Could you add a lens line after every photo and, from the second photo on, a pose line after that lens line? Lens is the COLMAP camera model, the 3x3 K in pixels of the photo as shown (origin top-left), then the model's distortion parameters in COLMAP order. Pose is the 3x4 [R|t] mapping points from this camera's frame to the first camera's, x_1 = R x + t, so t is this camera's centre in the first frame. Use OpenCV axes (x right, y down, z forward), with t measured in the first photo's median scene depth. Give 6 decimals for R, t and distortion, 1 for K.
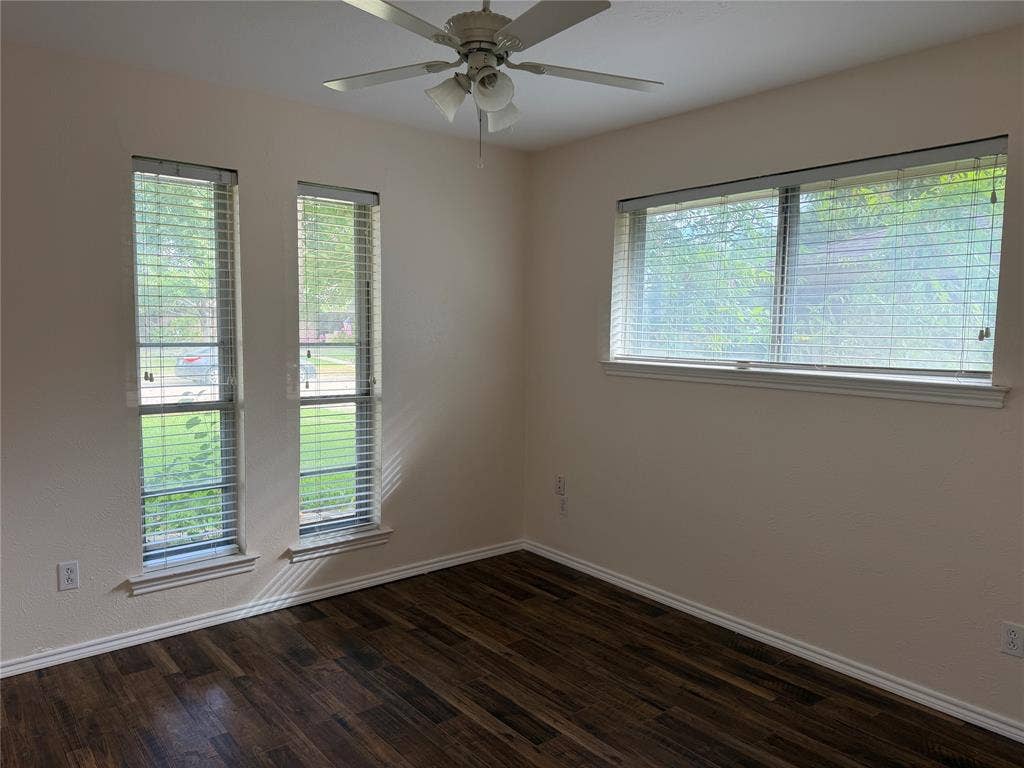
lens RADIAL K [[718.1, 0, 512.4], [0, 718.1, 387.8], [0, 0, 1]] dist [0.053406, -0.061955]
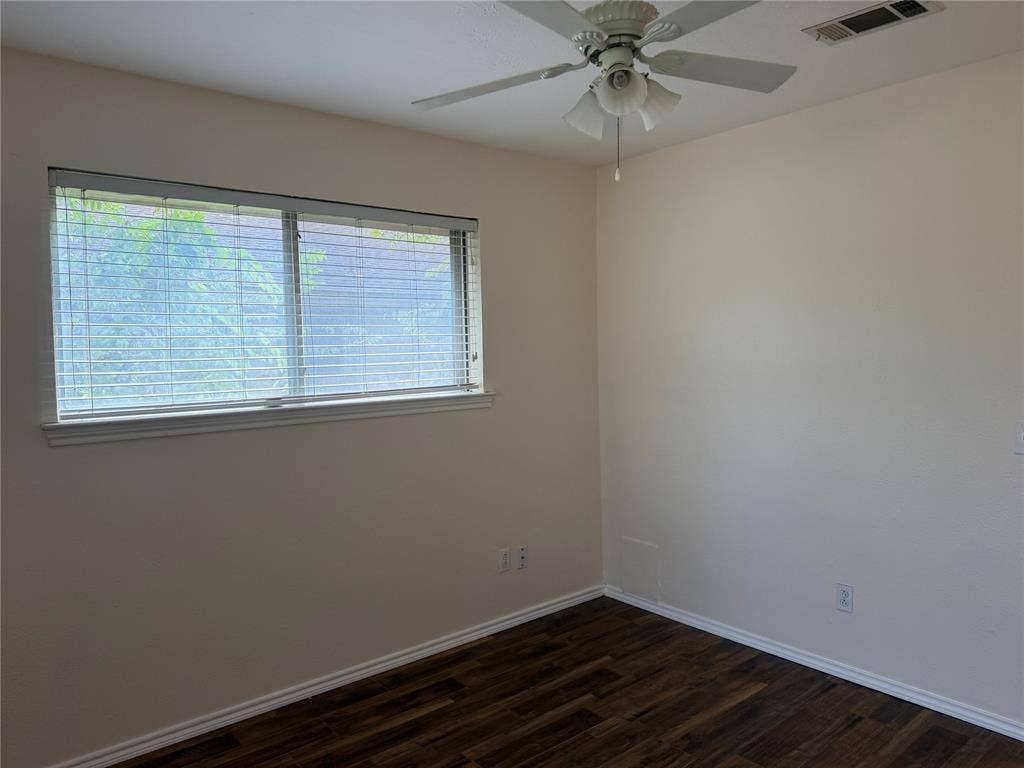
lens RADIAL K [[718.1, 0, 512.4], [0, 718.1, 387.8], [0, 0, 1]] dist [0.053406, -0.061955]
pose [[0.001859, -0.074919, 0.997188, -0.622857], [0.104655, 0.991728, 0.074314, -0.094044], [-0.994507, 0.104223, 0.009684, 0.780039]]
